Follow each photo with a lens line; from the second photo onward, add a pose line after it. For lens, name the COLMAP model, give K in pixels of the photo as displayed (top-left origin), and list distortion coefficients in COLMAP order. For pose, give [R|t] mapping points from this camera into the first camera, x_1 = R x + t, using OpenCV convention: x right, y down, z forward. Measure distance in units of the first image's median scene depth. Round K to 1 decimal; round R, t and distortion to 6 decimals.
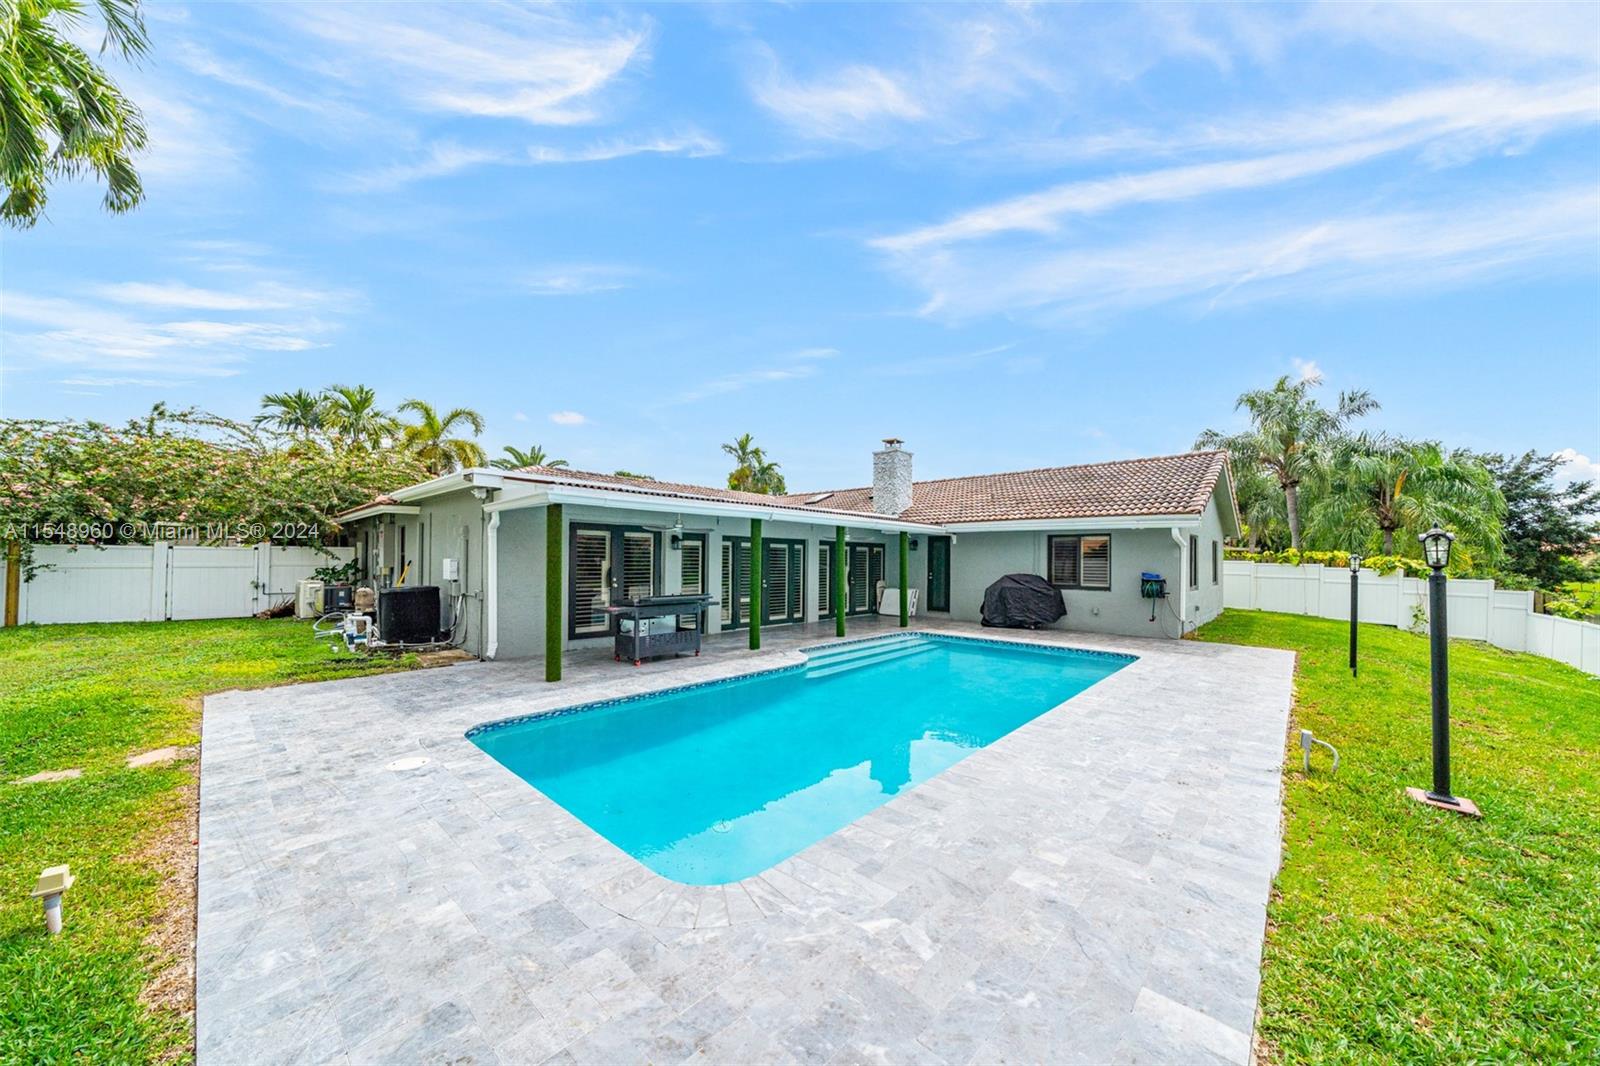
lens RADIAL K [[547.5, 0, 801.5], [0, 547.5, 558.4], [0, 0, 1]] dist [-0.004471, -0.000370]
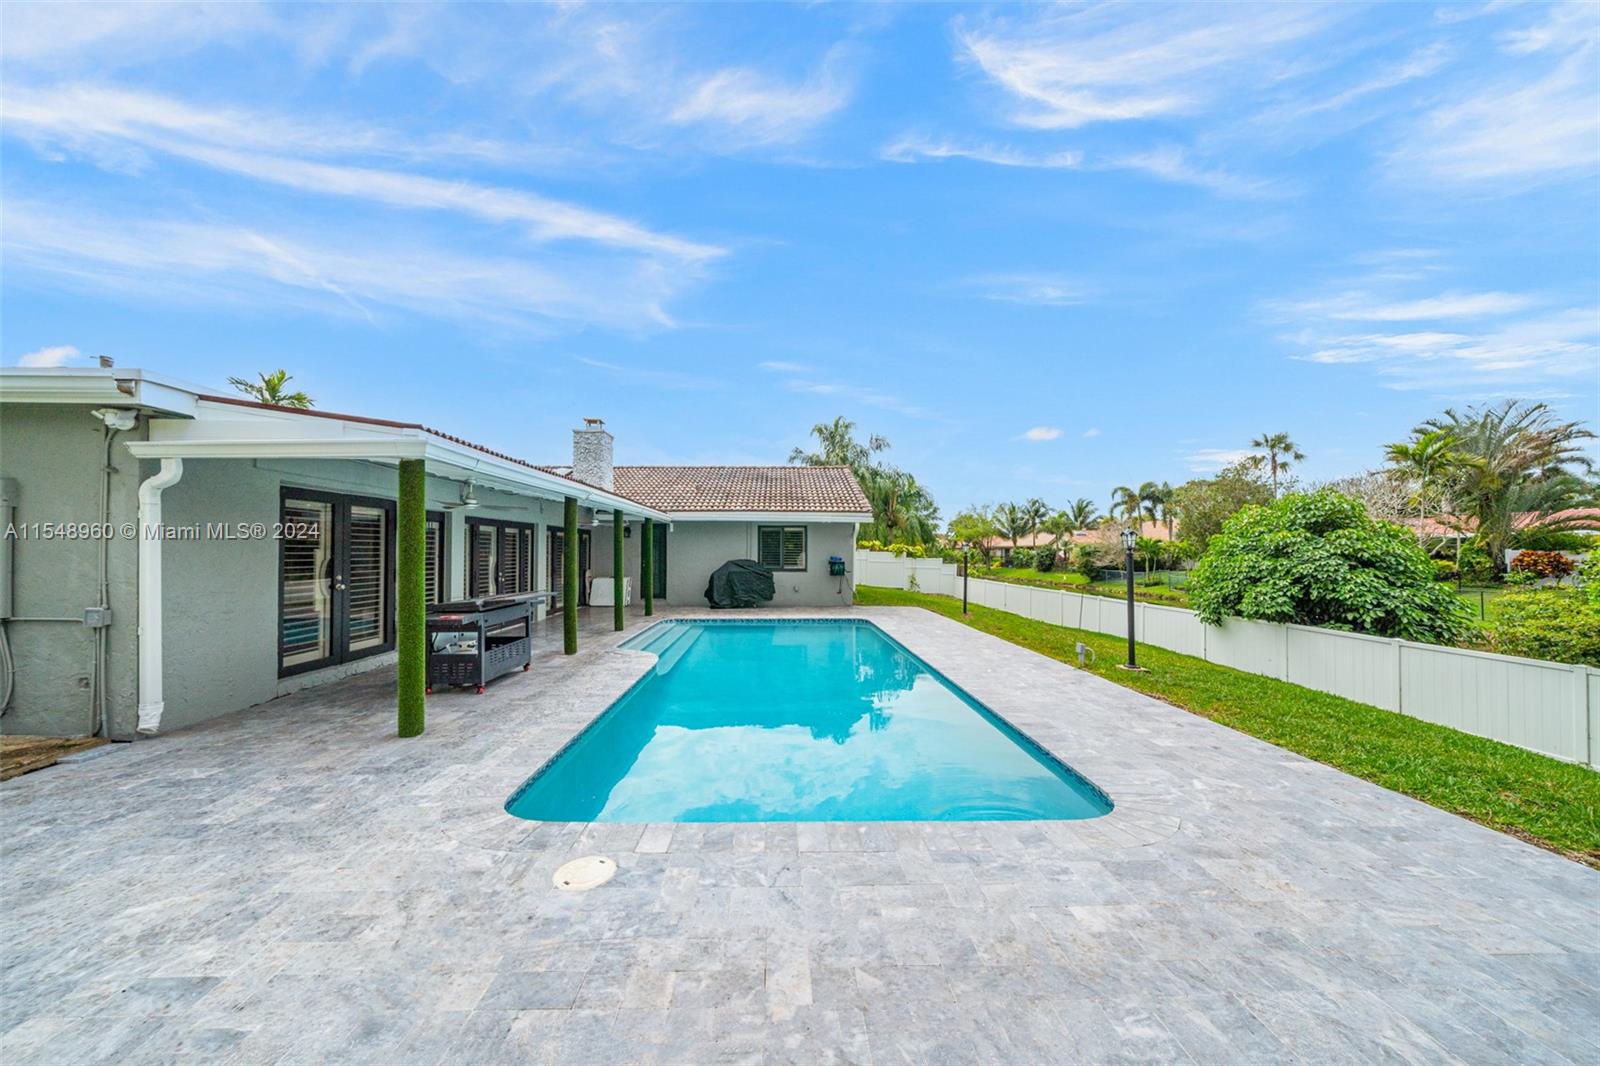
lens RADIAL K [[547.5, 0, 784.1], [0, 547.5, 541.9], [0, 0, 1]] dist [-0.004471, -0.000370]
pose [[0.724845, 0.004679, 0.688896, -0.405491], [0.001382, 0.999965, -0.008245, 0.002119], [-0.688910, 0.006929, 0.724814, 0.161371]]
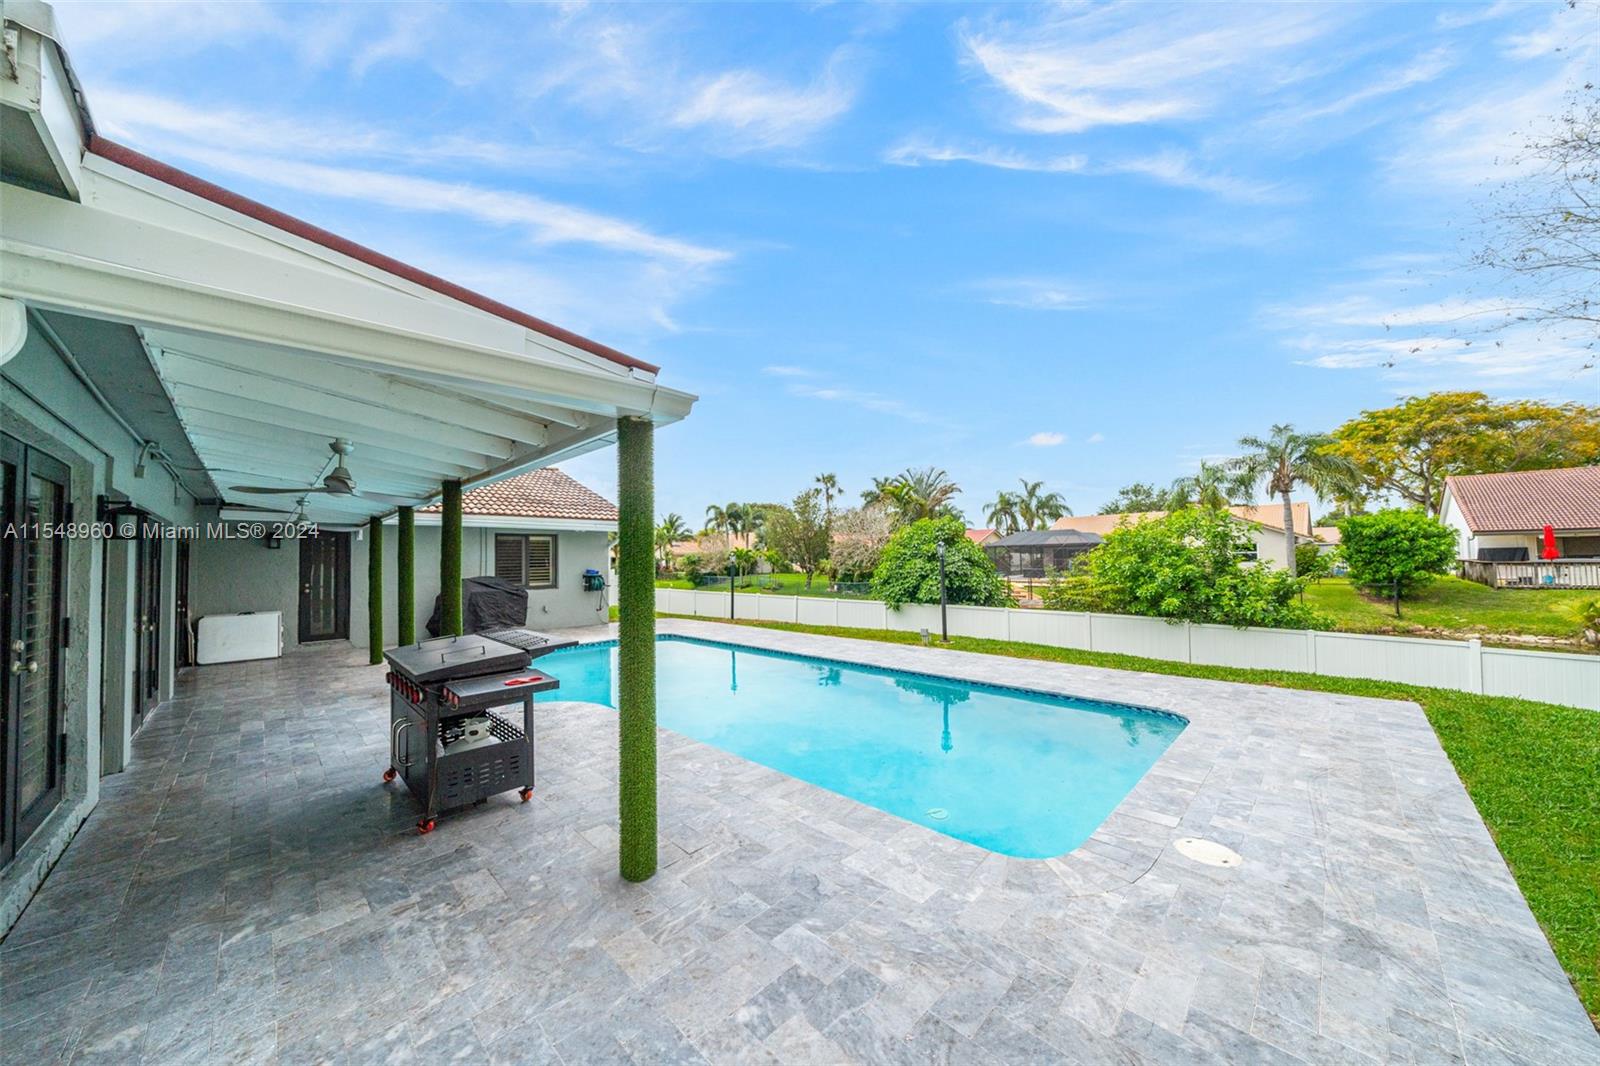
lens RADIAL K [[547.5, 0, 787.2], [0, 547.5, 538.0], [0, 0, 1]] dist [-0.004471, -0.000370]
pose [[0.048492, 0.028558, 0.998415, -0.591477], [0.013074, 0.999487, -0.029223, -0.001499], [-0.998738, 0.014470, 0.048094, 0.611430]]
